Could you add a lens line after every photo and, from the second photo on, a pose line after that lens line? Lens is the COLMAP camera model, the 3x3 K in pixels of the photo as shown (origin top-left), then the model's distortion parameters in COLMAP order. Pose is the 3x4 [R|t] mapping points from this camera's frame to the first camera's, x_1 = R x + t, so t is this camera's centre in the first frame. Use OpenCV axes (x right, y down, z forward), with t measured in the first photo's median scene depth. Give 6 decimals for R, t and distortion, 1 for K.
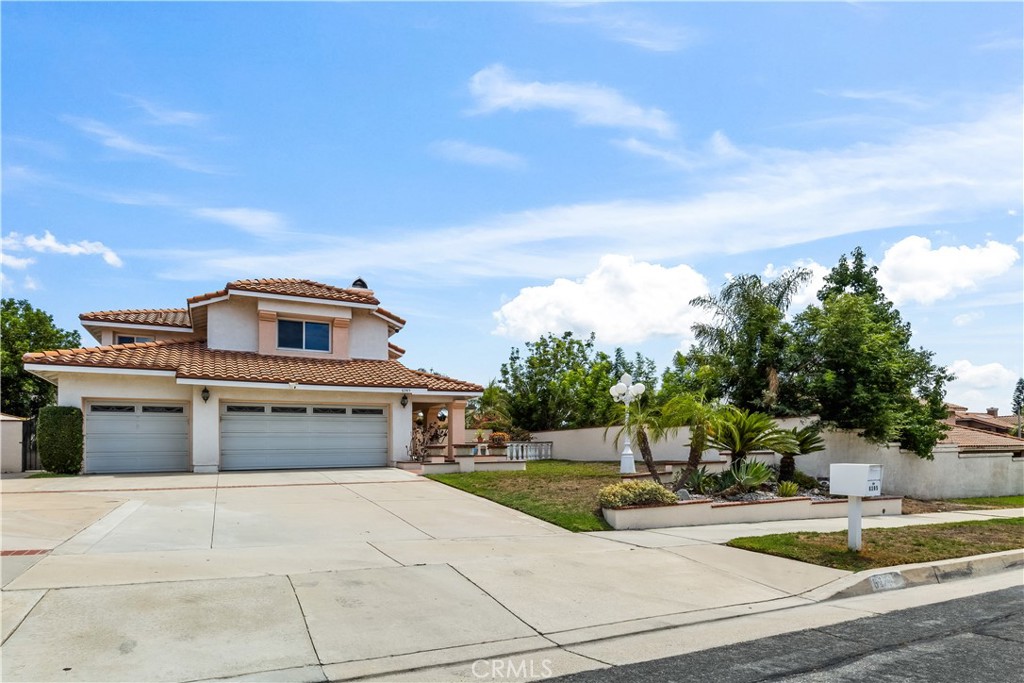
lens RADIAL K [[506.9, 0, 512.7], [0, 506.9, 457.0], [0, 0, 1]] dist [-0.002598, -0.000560]
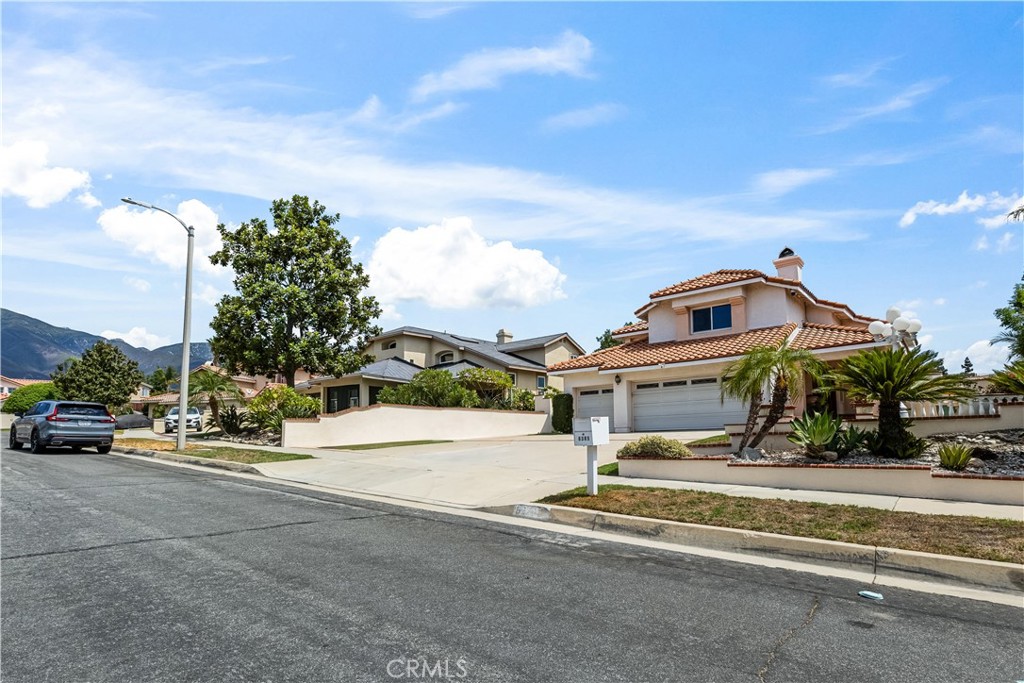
lens RADIAL K [[523.7, 0, 509.6], [0, 523.7, 327.4], [0, 0, 1]] dist [-0.002440, -0.000601]
pose [[0.360738, -0.178608, -0.915405, 0.585221], [0.008255, 0.982065, -0.188362, 0.011498], [0.932631, 0.060392, 0.355743, 0.122572]]
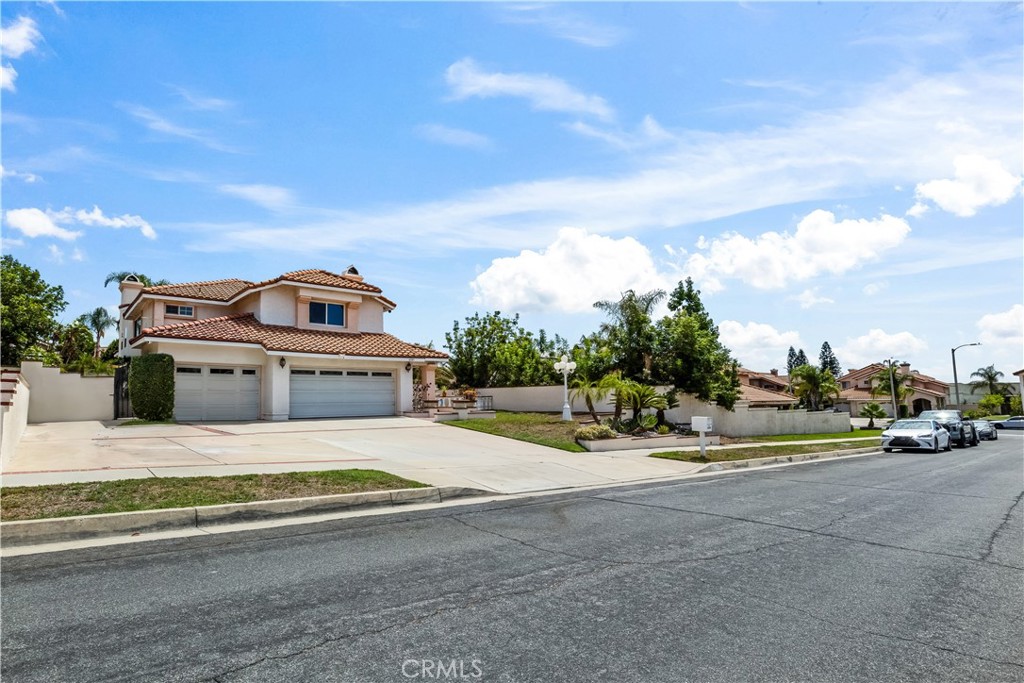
lens RADIAL K [[523.7, 0, 509.6], [0, 523.7, 327.4], [0, 0, 1]] dist [-0.002440, -0.000601]
pose [[0.960382, 0.048655, 0.274407, -0.346118], [-0.009590, 0.989828, -0.141945, -0.018082], [-0.278523, 0.133690, 0.951080, -0.445695]]
